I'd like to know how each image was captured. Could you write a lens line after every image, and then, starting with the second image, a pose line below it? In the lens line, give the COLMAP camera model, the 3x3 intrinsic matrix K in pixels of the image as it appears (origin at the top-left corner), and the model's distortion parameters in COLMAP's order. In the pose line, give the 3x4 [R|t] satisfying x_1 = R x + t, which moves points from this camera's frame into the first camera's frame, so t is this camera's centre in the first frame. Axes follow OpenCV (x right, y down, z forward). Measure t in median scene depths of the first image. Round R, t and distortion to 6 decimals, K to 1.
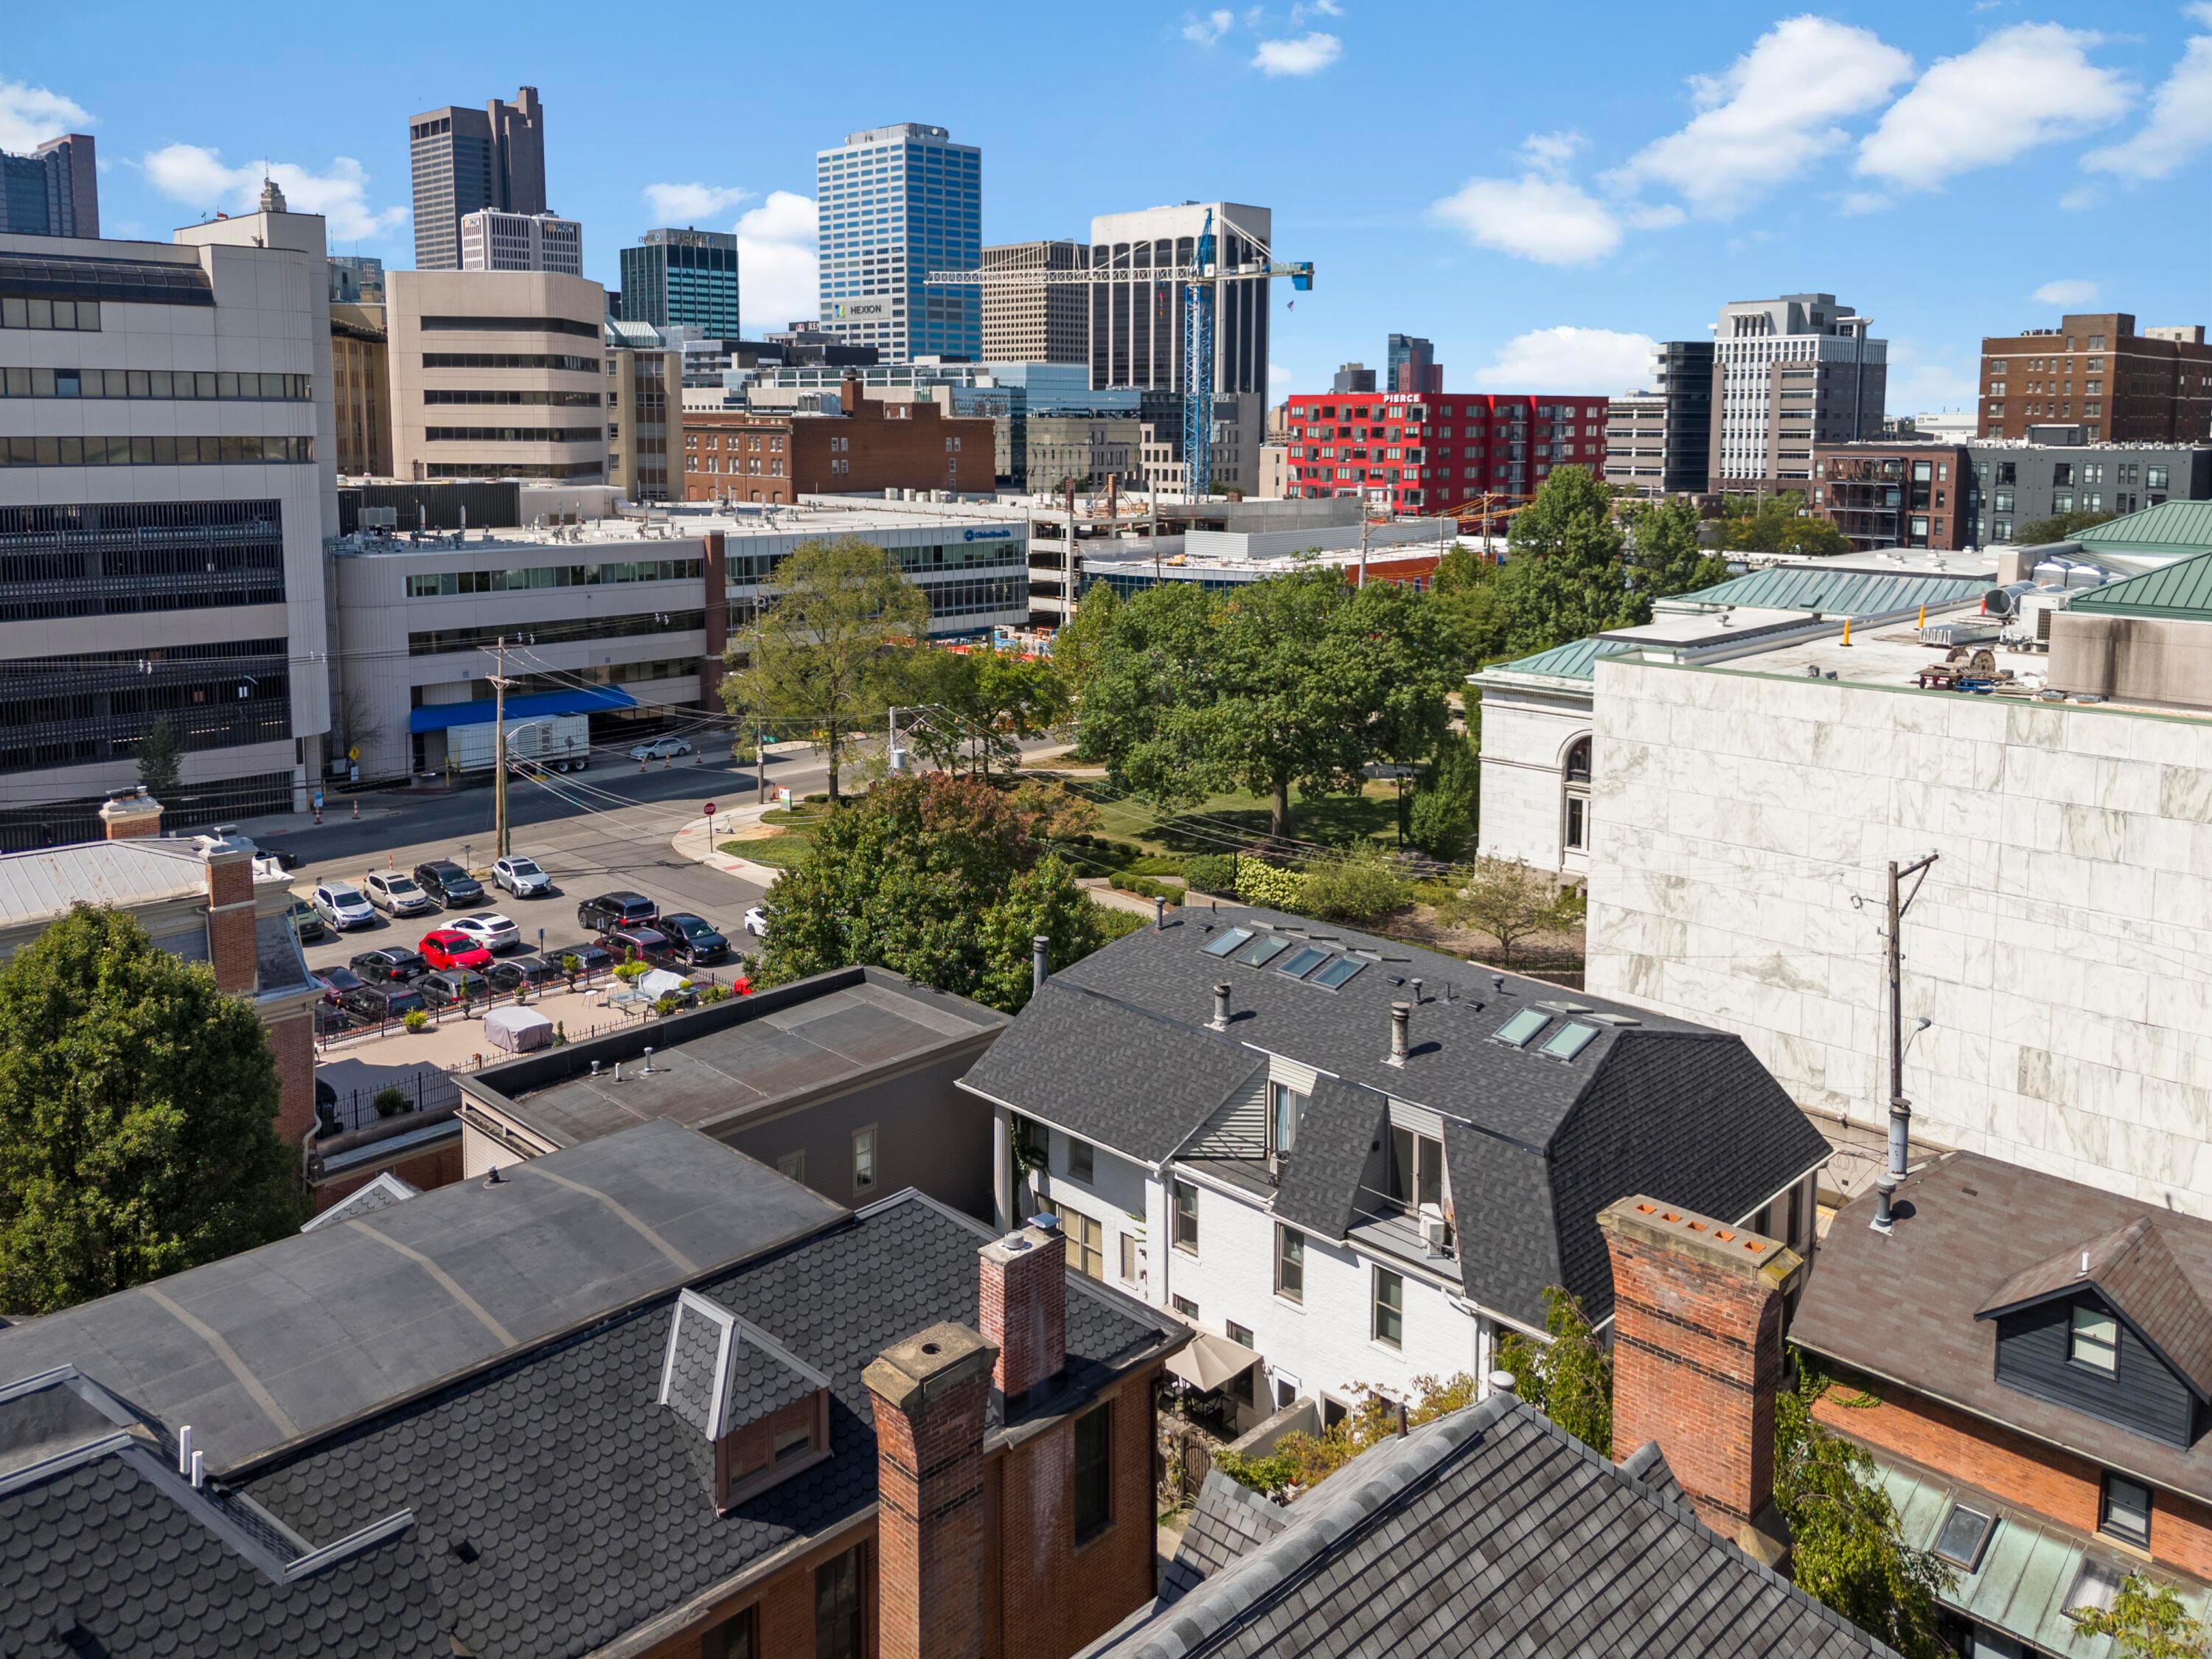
lens RADIAL K [[1665.0, 0, 1106.5], [0, 1665.0, 602.5], [0, 0, 1]] dist [0.046063, -0.010171]
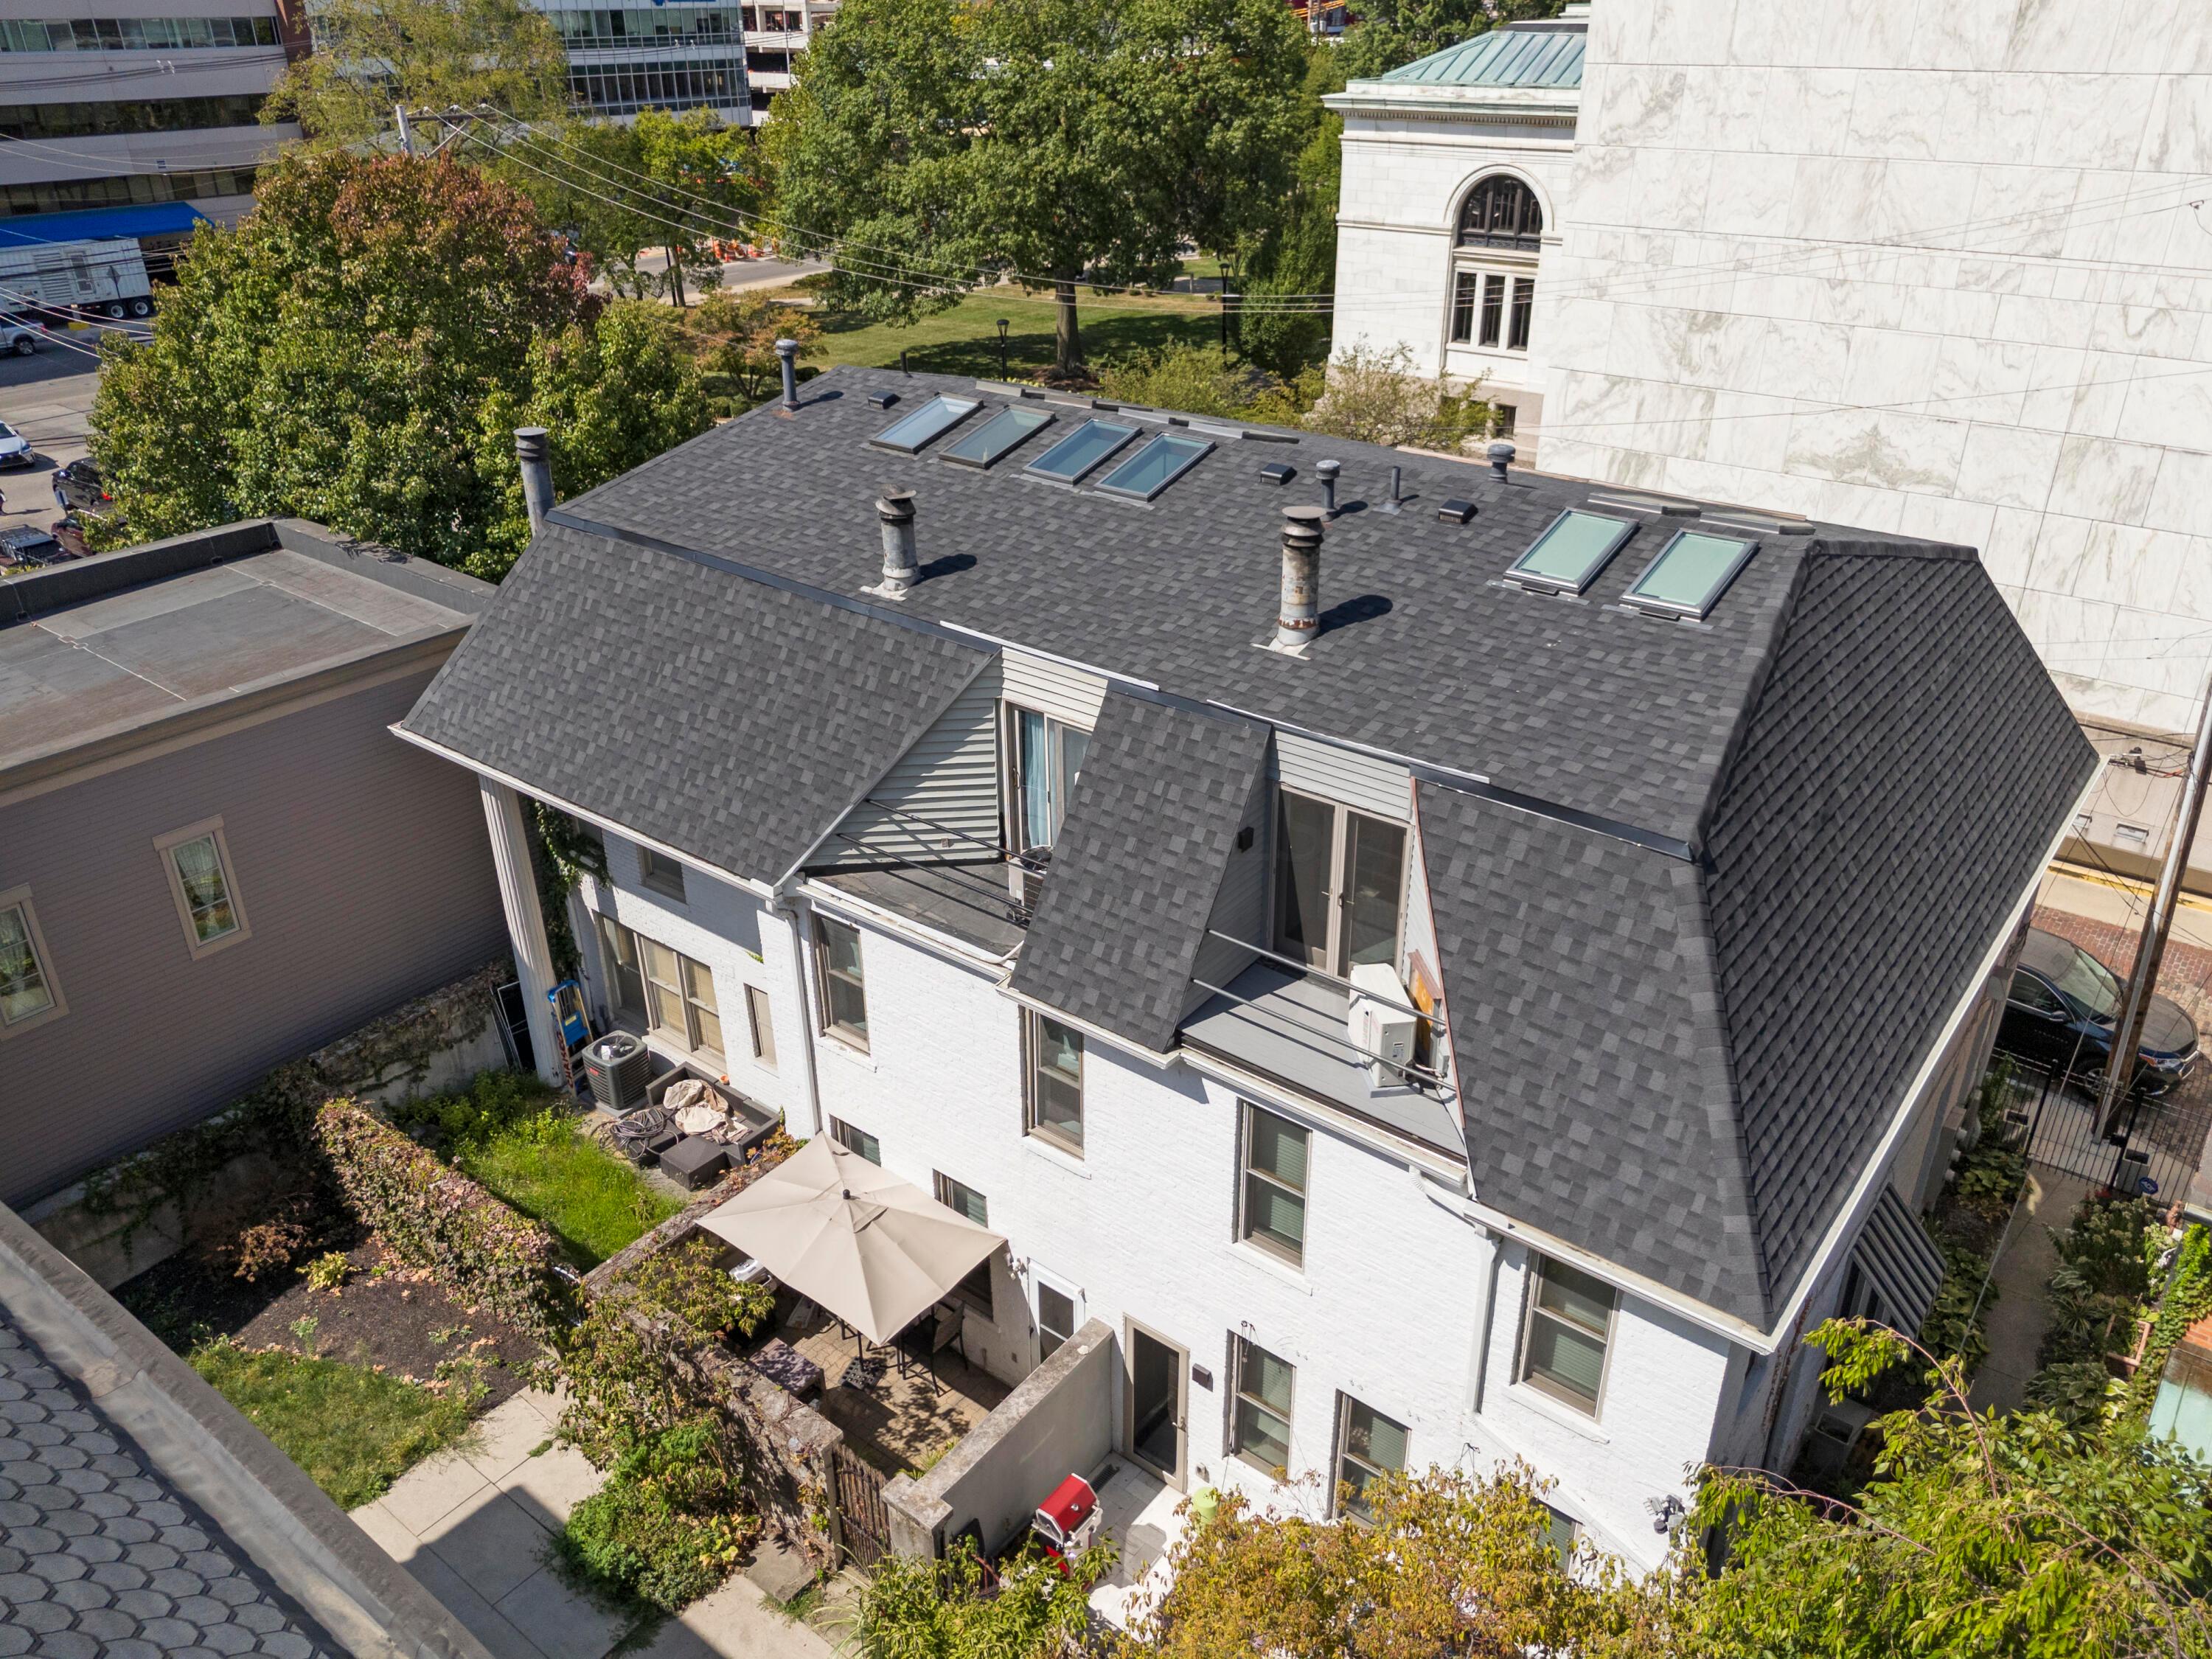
lens RADIAL K [[1665.0, 0, 1110.1], [0, 1665.0, 829.1], [0, 0, 1]] dist [0.046063, -0.010171]
pose [[0.992251, -0.064534, 0.106179, 0.073061], [0.020995, 0.929338, 0.368634, 0.147625], [-0.122466, -0.363548, 0.923491, 0.548050]]
